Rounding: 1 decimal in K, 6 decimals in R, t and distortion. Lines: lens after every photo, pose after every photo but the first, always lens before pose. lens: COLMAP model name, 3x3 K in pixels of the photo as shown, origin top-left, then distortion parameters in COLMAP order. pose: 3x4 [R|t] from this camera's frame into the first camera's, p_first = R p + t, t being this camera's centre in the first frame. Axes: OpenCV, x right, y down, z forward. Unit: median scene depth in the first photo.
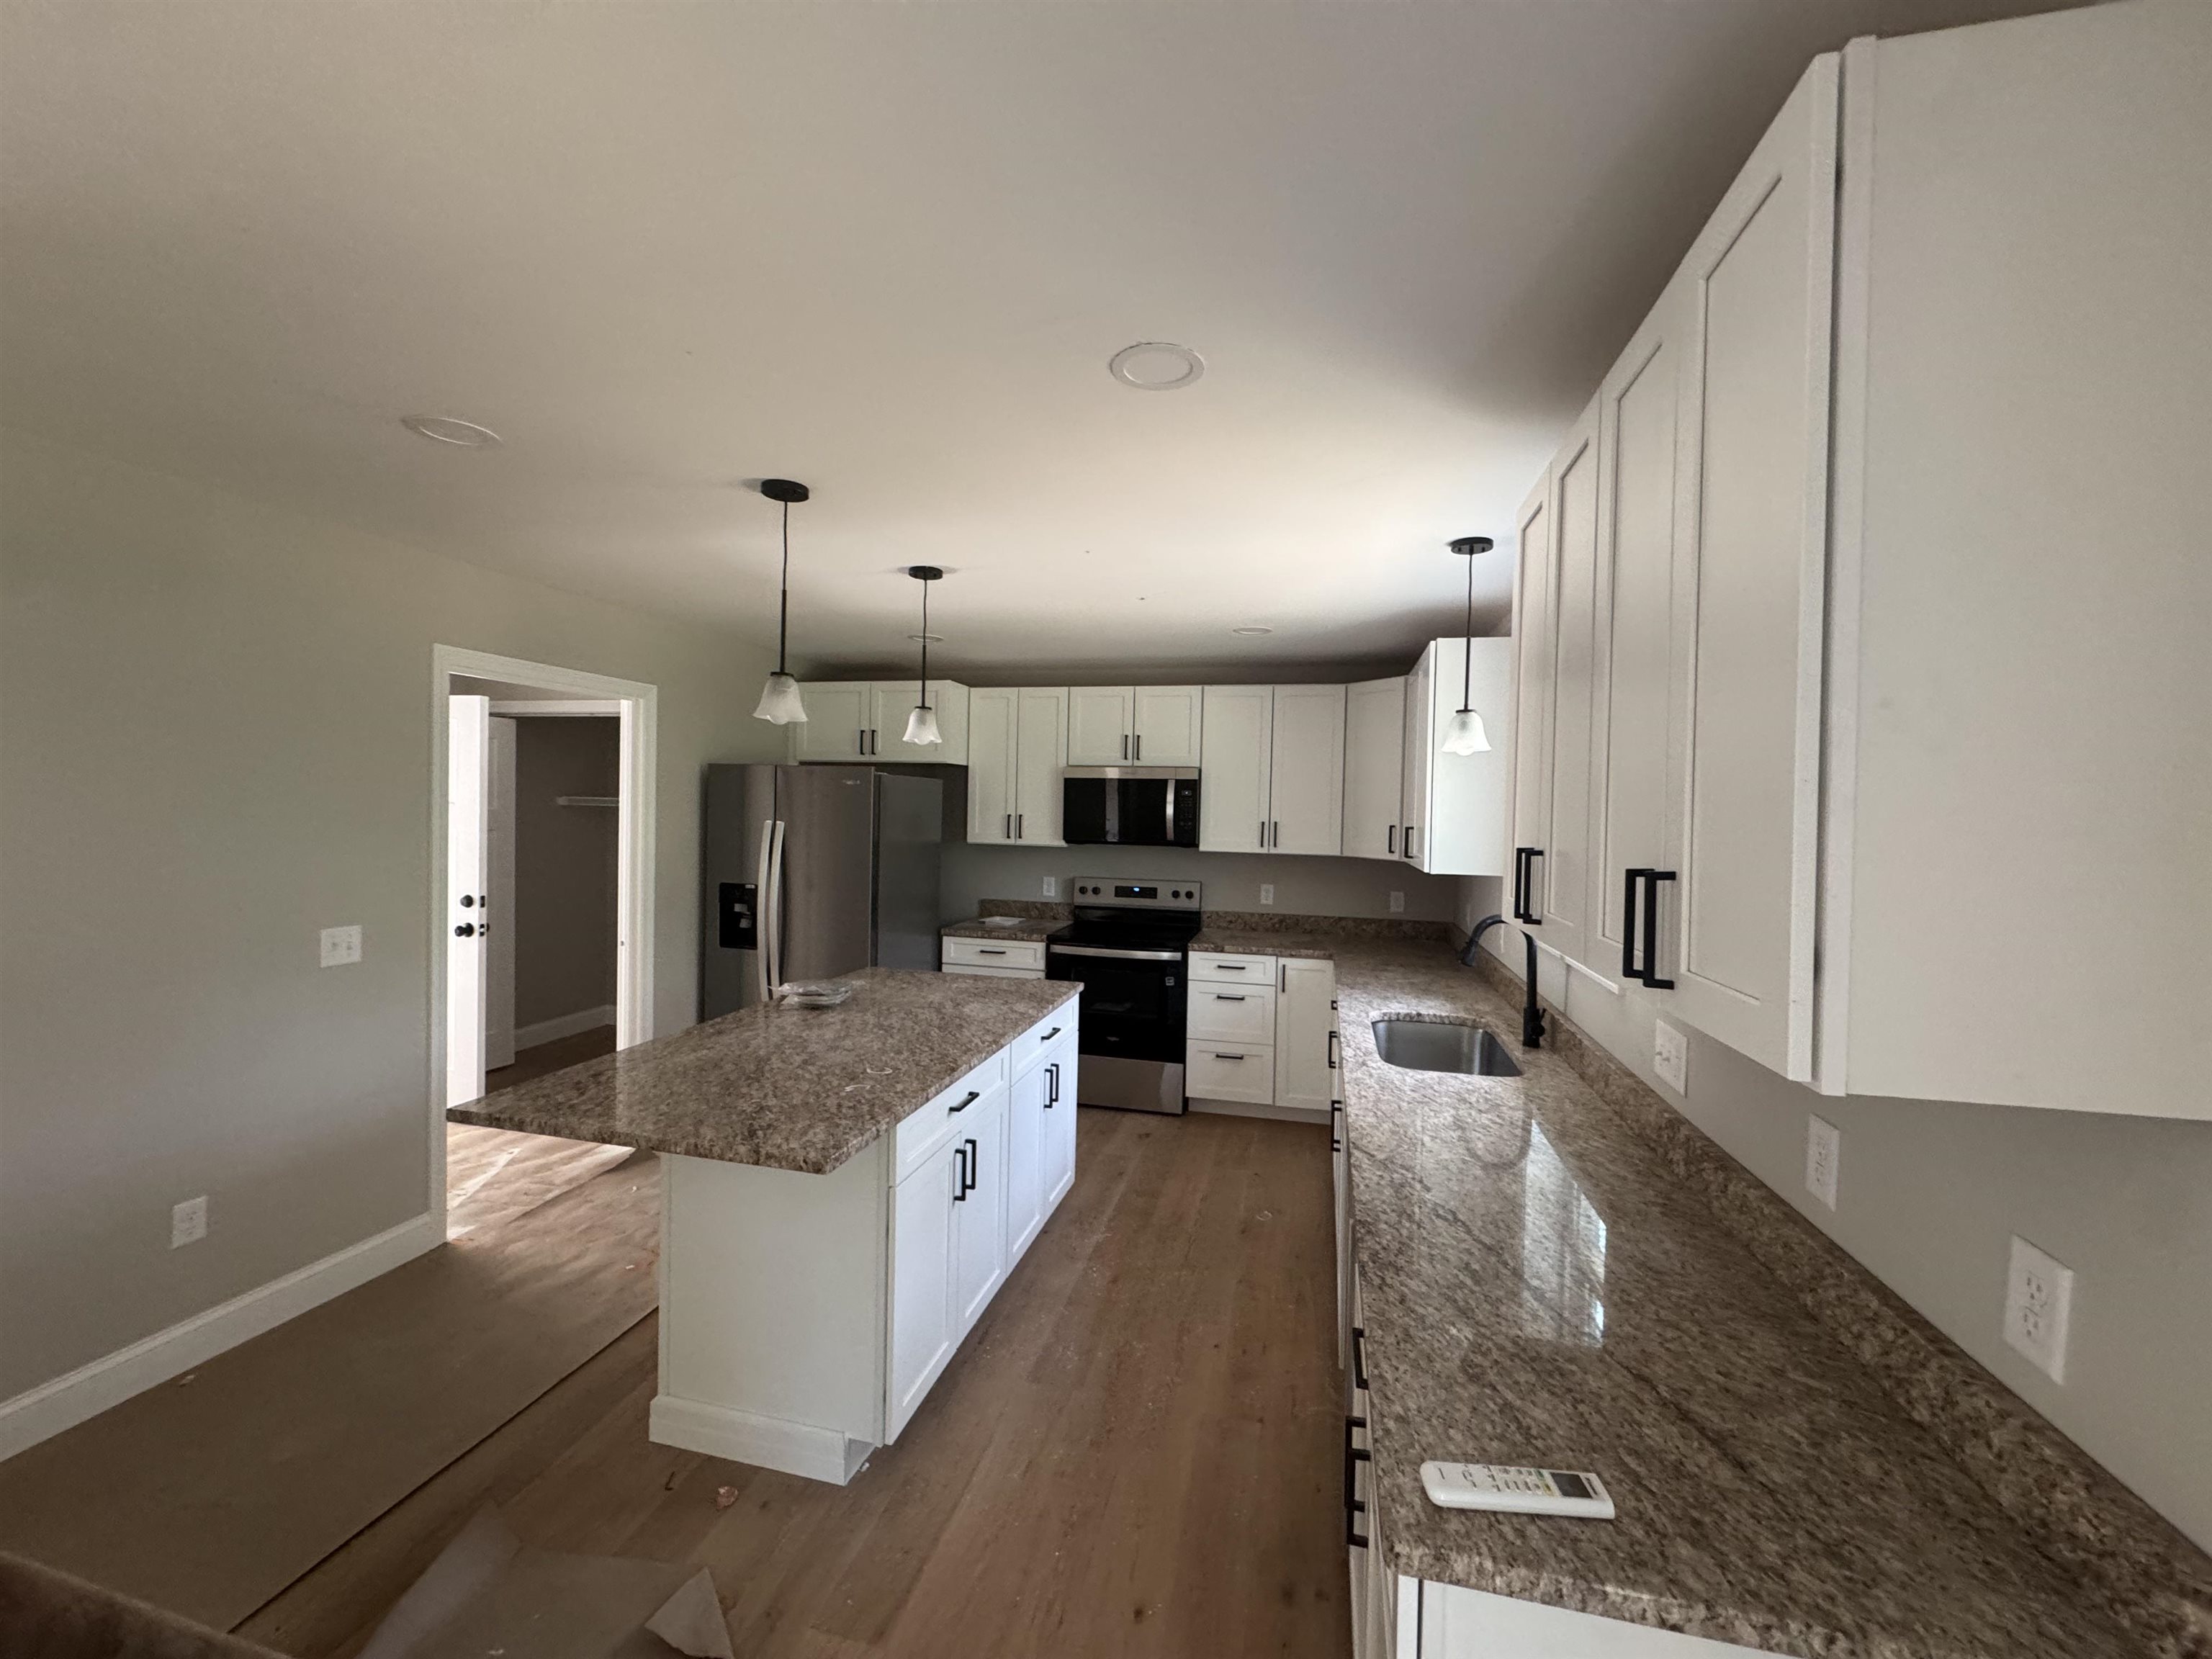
lens RADIAL K [[883.2, 0, 1109.2], [0, 883.2, 826.8], [0, 0, 1]] dist [-0.000705, 0.000067]
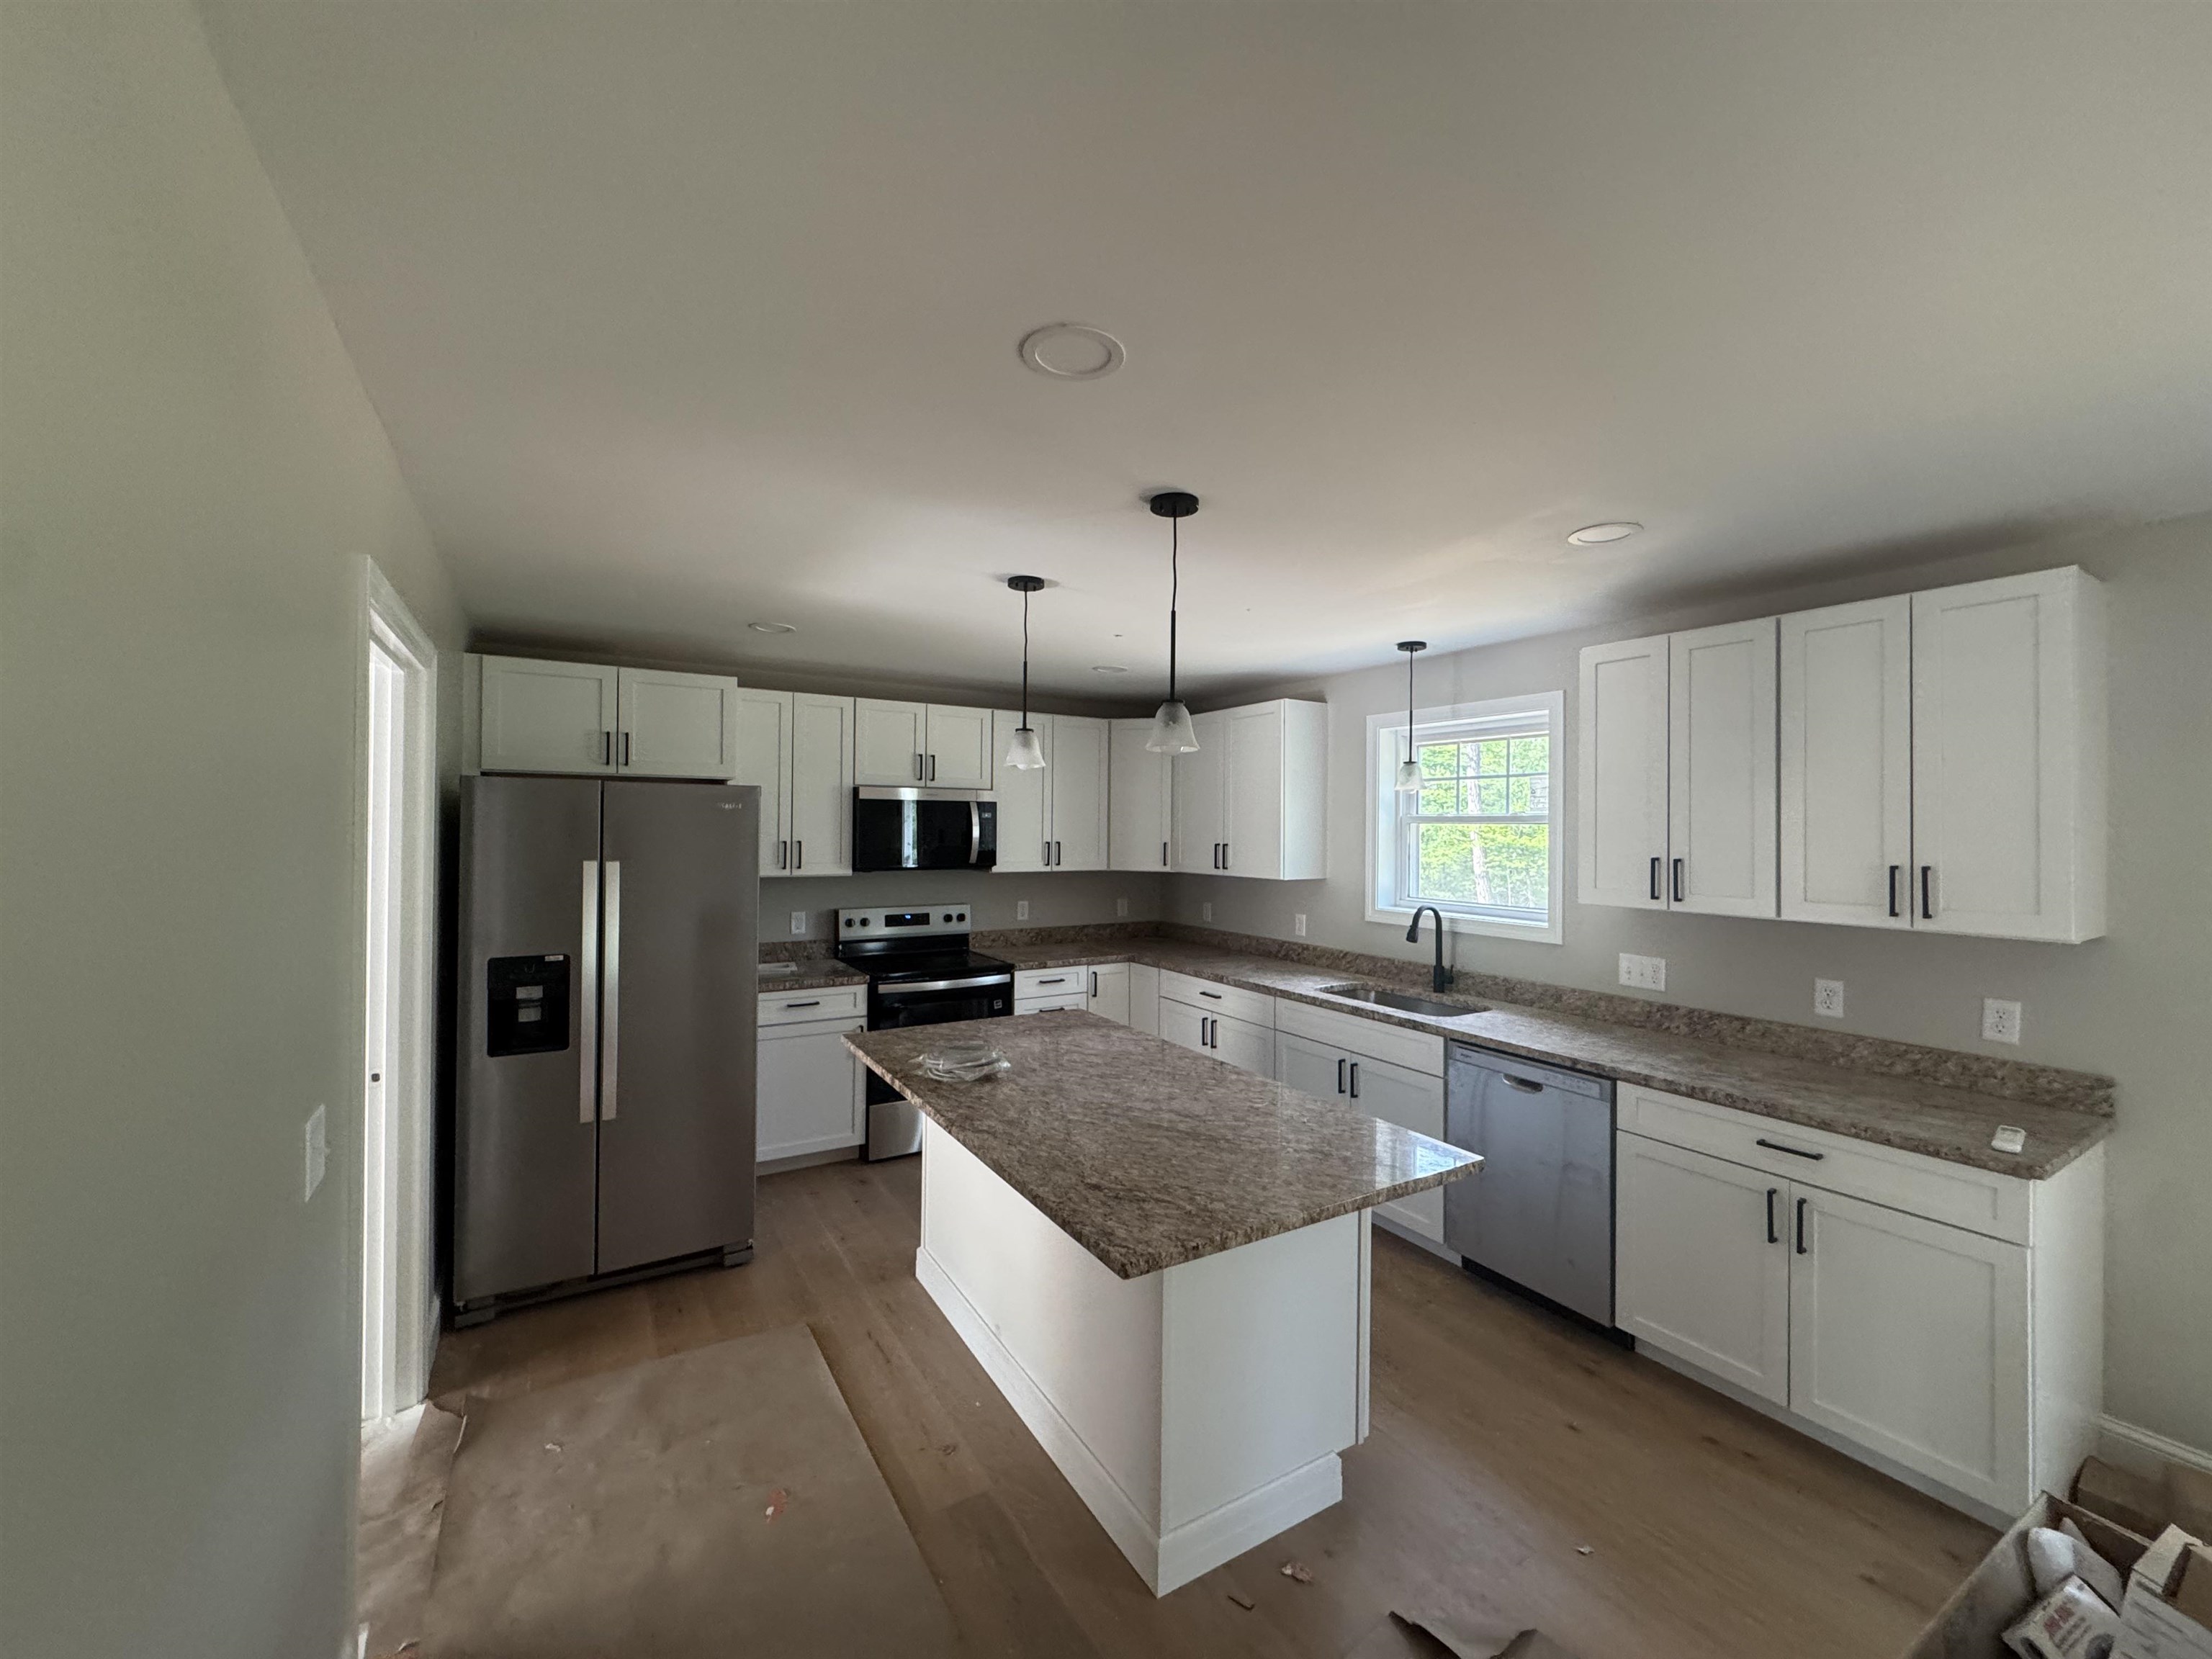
lens RADIAL K [[883.2, 0, 1109.2], [0, 883.2, 826.8], [0, 0, 1]] dist [-0.000705, 0.000067]
pose [[0.700588, -0.012975, 0.713448, -0.525179], [0.021096, 0.999774, -0.002534, -0.019753], [-0.713254, 0.016826, 0.700704, 0.195506]]
